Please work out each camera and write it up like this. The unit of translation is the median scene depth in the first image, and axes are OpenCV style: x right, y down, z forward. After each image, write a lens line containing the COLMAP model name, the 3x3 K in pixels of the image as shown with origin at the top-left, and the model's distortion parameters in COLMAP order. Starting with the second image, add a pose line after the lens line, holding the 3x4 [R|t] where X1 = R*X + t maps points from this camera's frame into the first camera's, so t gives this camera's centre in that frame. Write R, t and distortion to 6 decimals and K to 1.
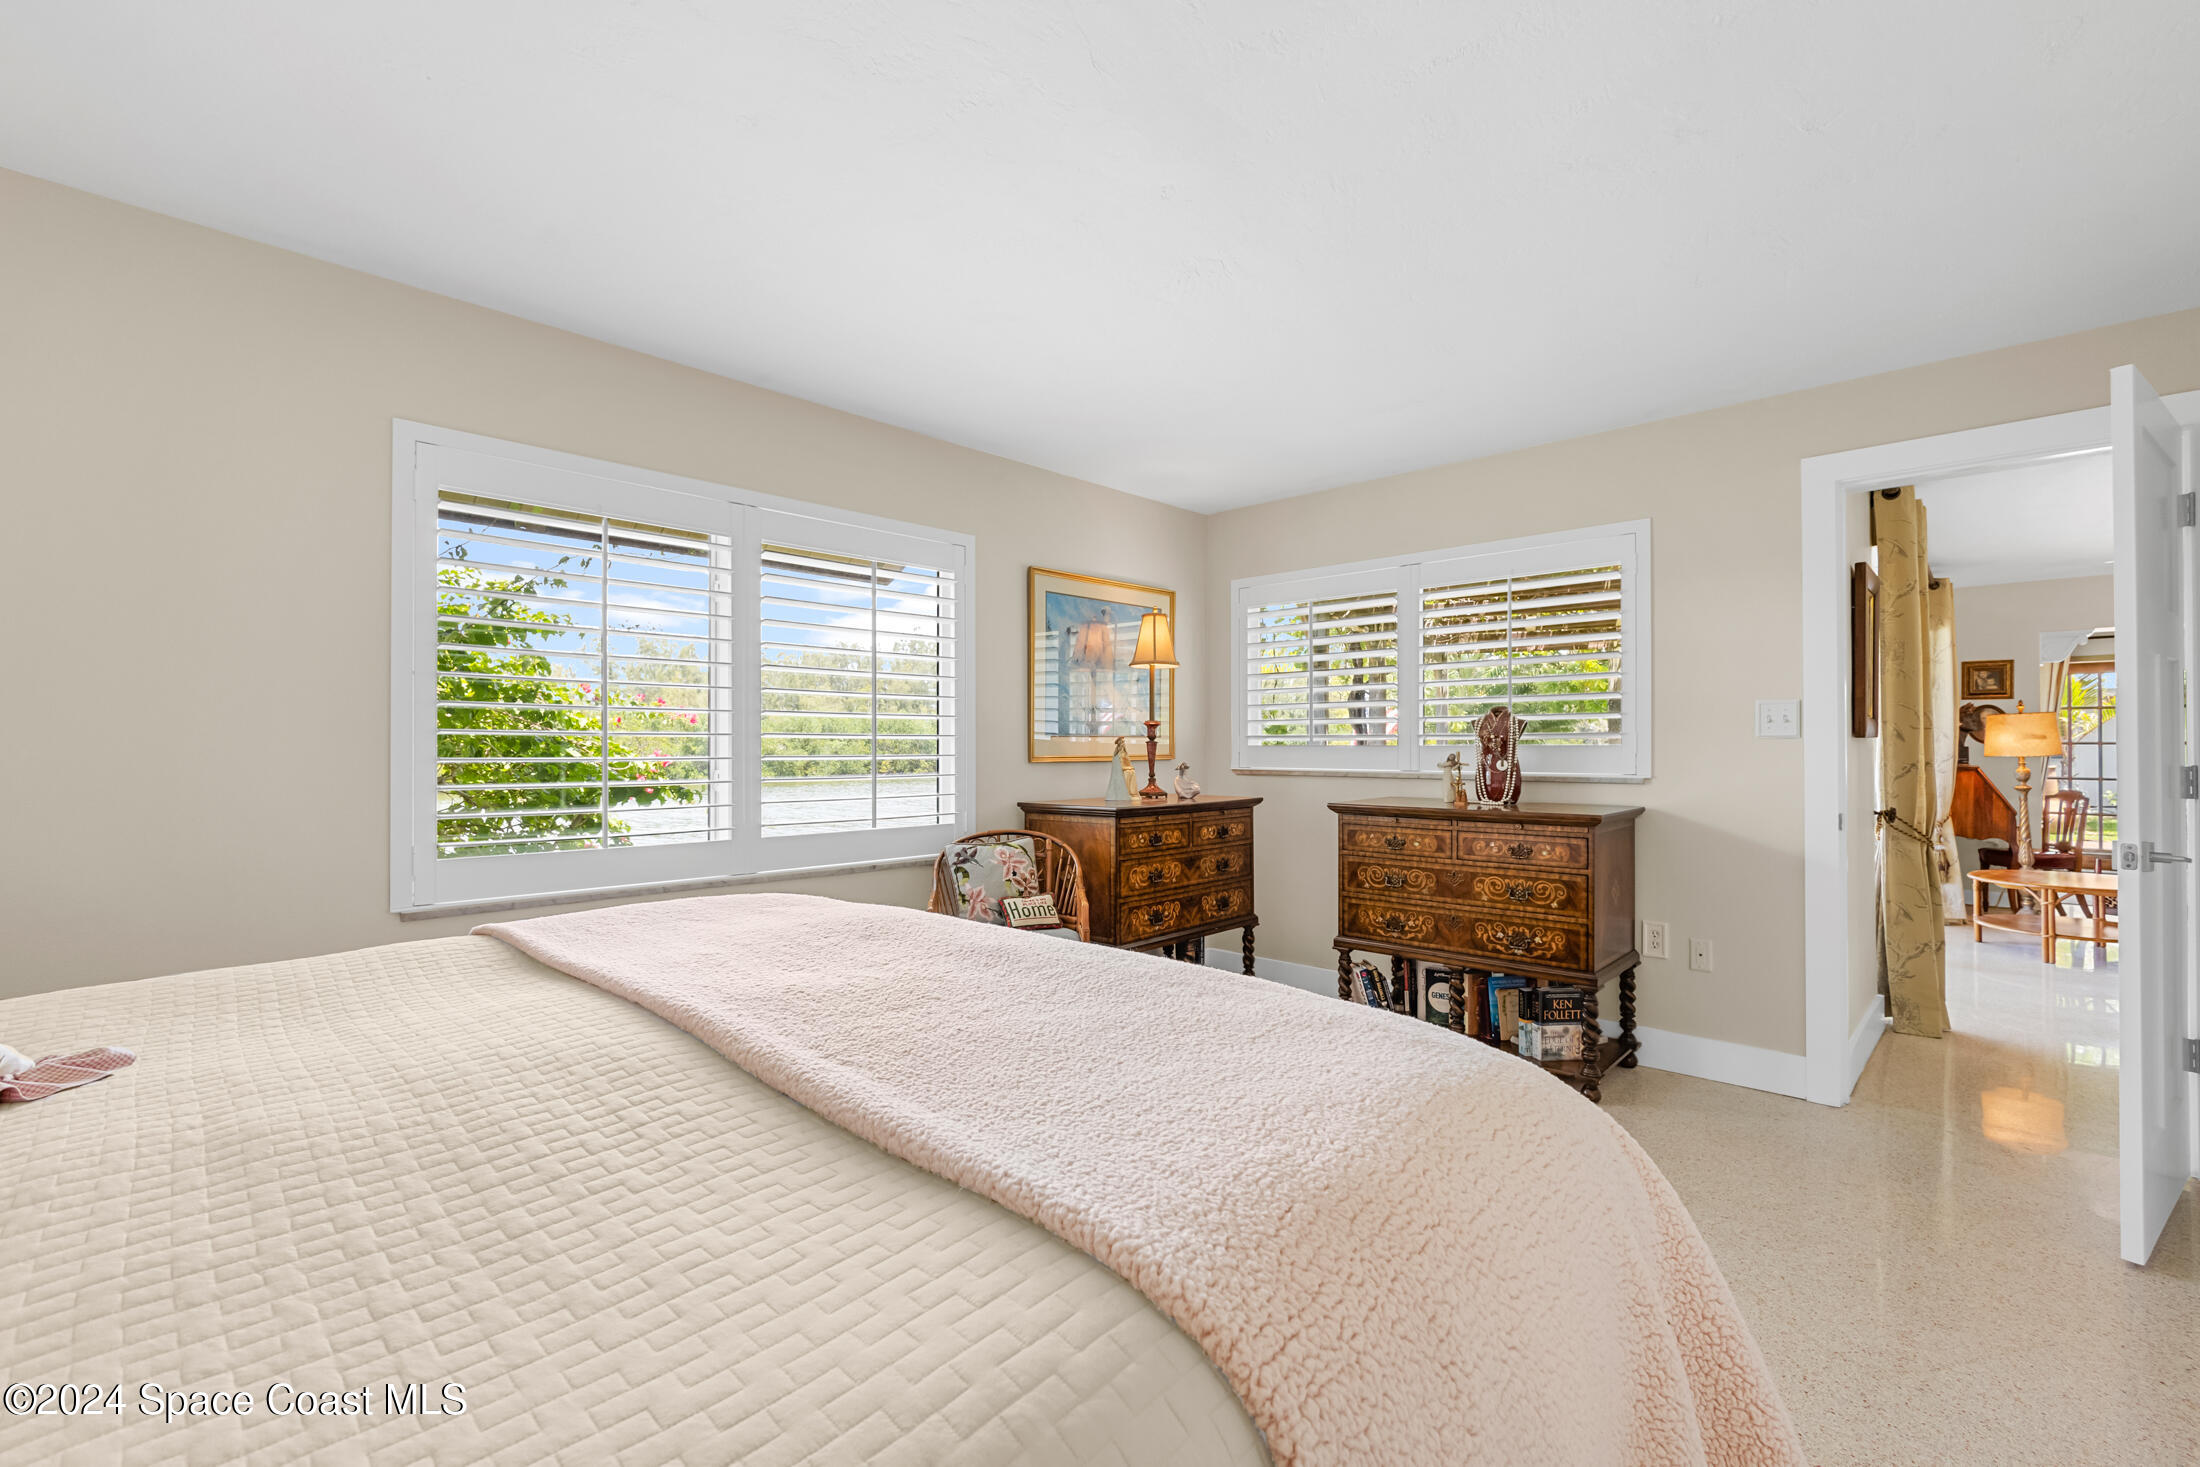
lens RADIAL K [[944.7, 0, 1101.5], [0, 944.7, 742.2], [0, 0, 1]] dist [-0.003523, 0.000199]
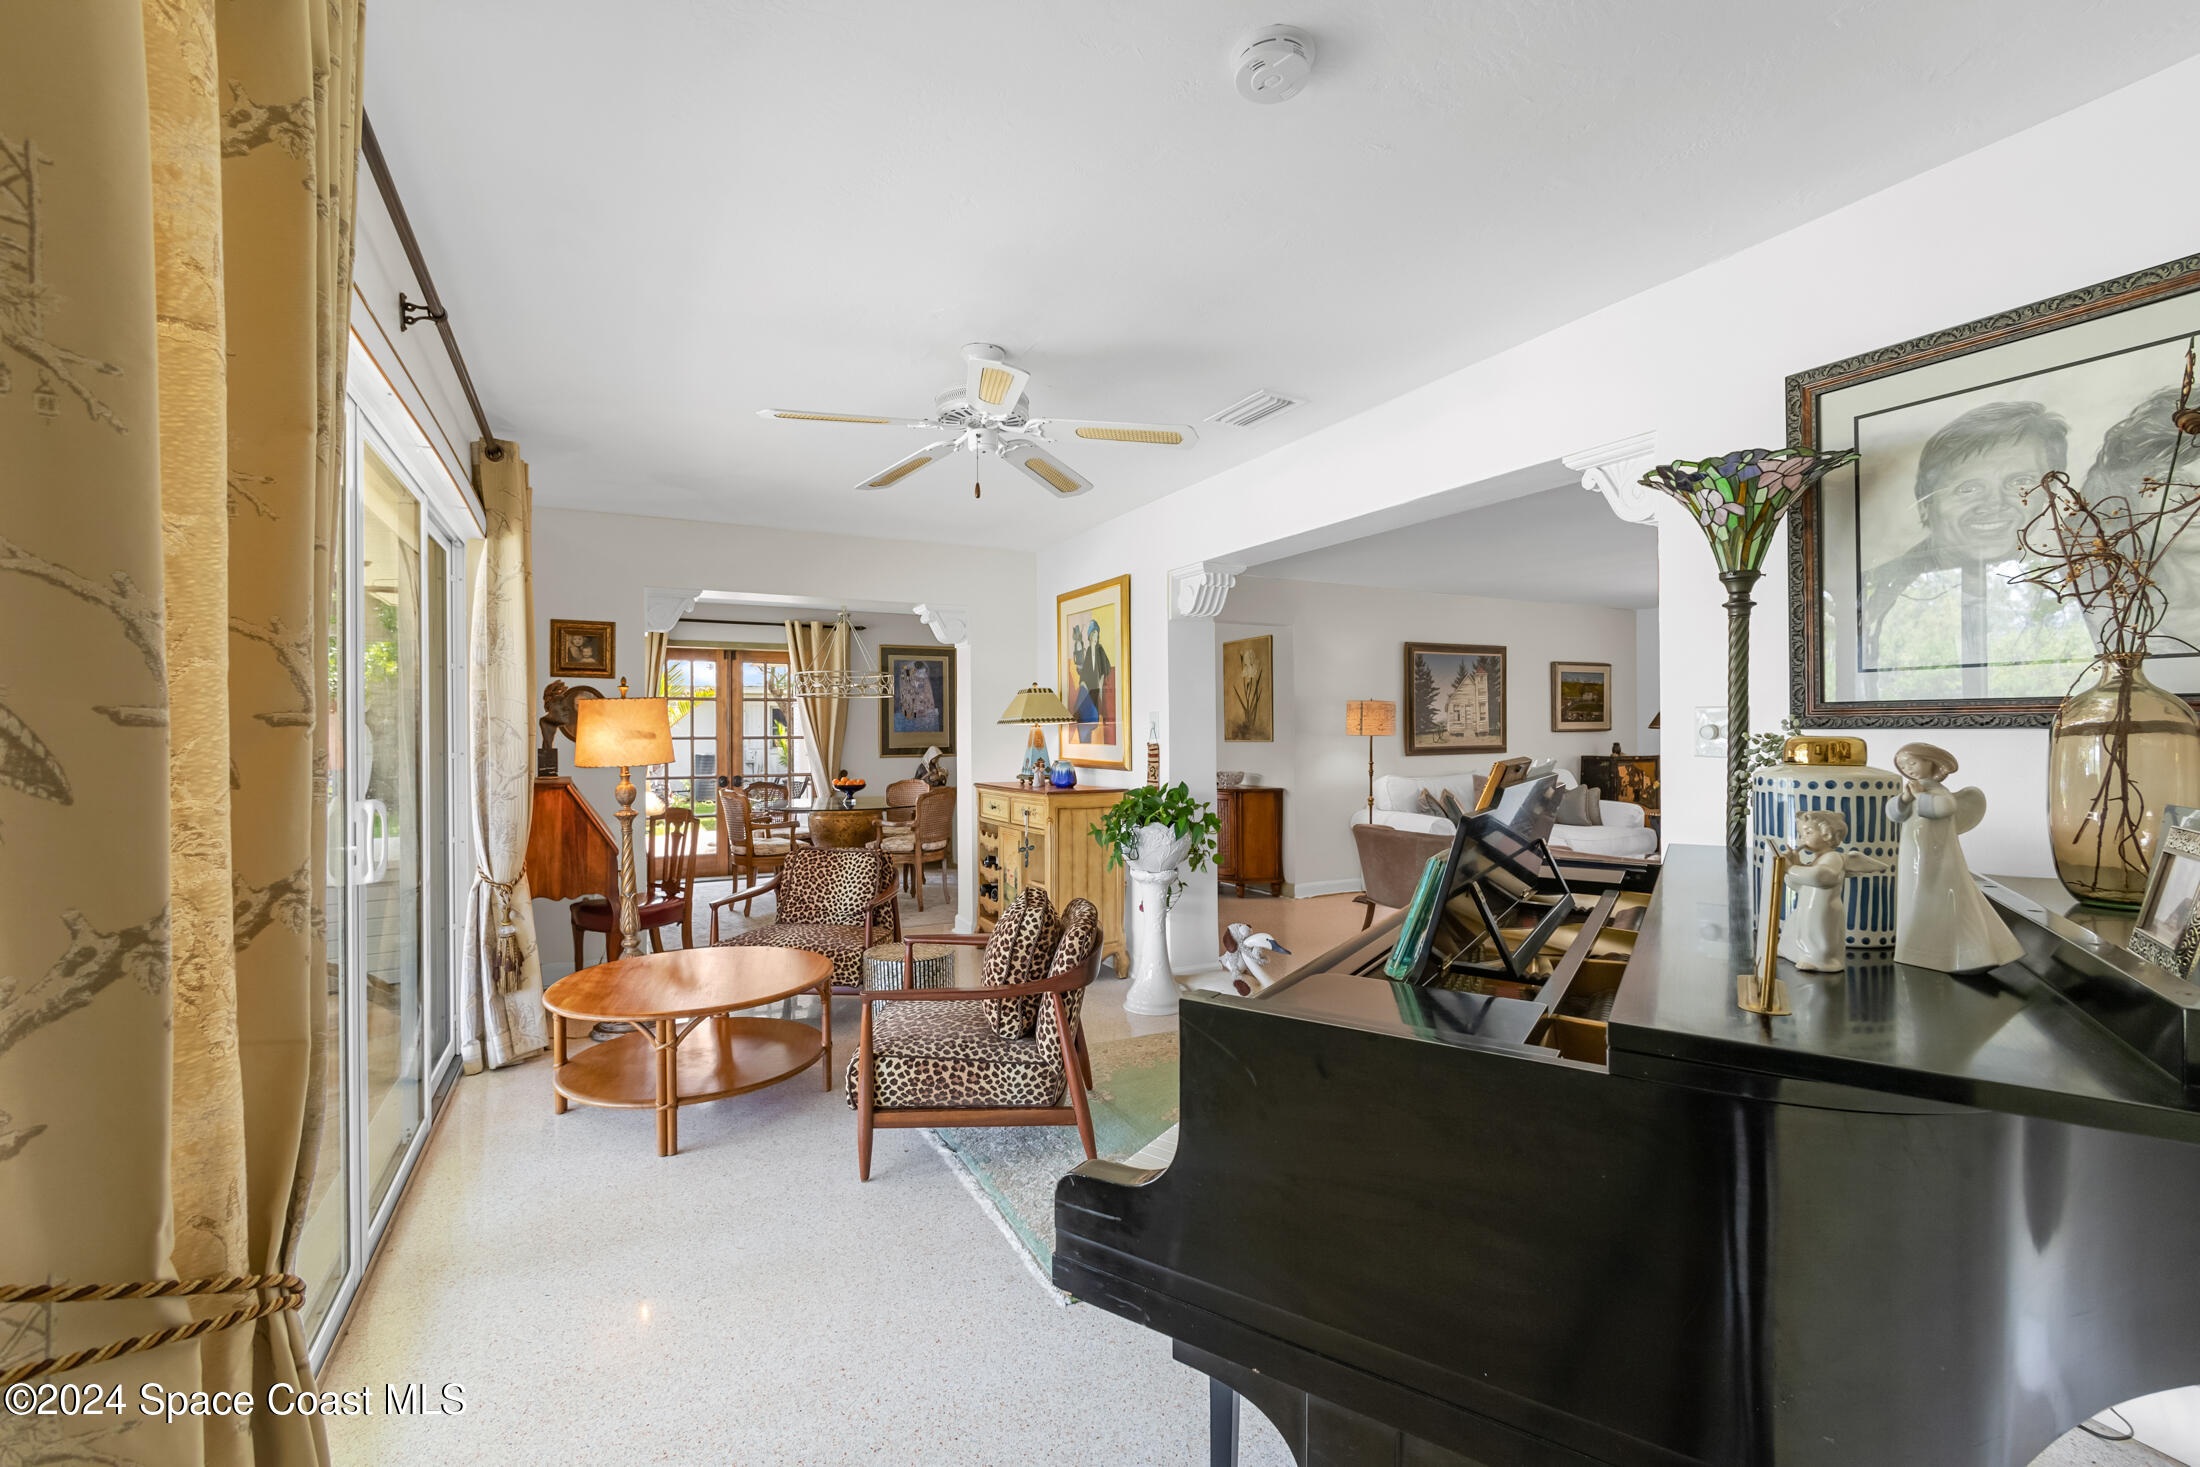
lens RADIAL K [[899.4, 0, 1102.7], [0, 899.4, 727.6], [0, 0, 1]] dist [-0.017345, -0.000031]
pose [[0.295514, 0.005930, 0.955320, 0.468633], [-0.002893, 0.999982, -0.005313, -0.007735], [-0.955334, -0.001194, 0.295526, 0.485617]]
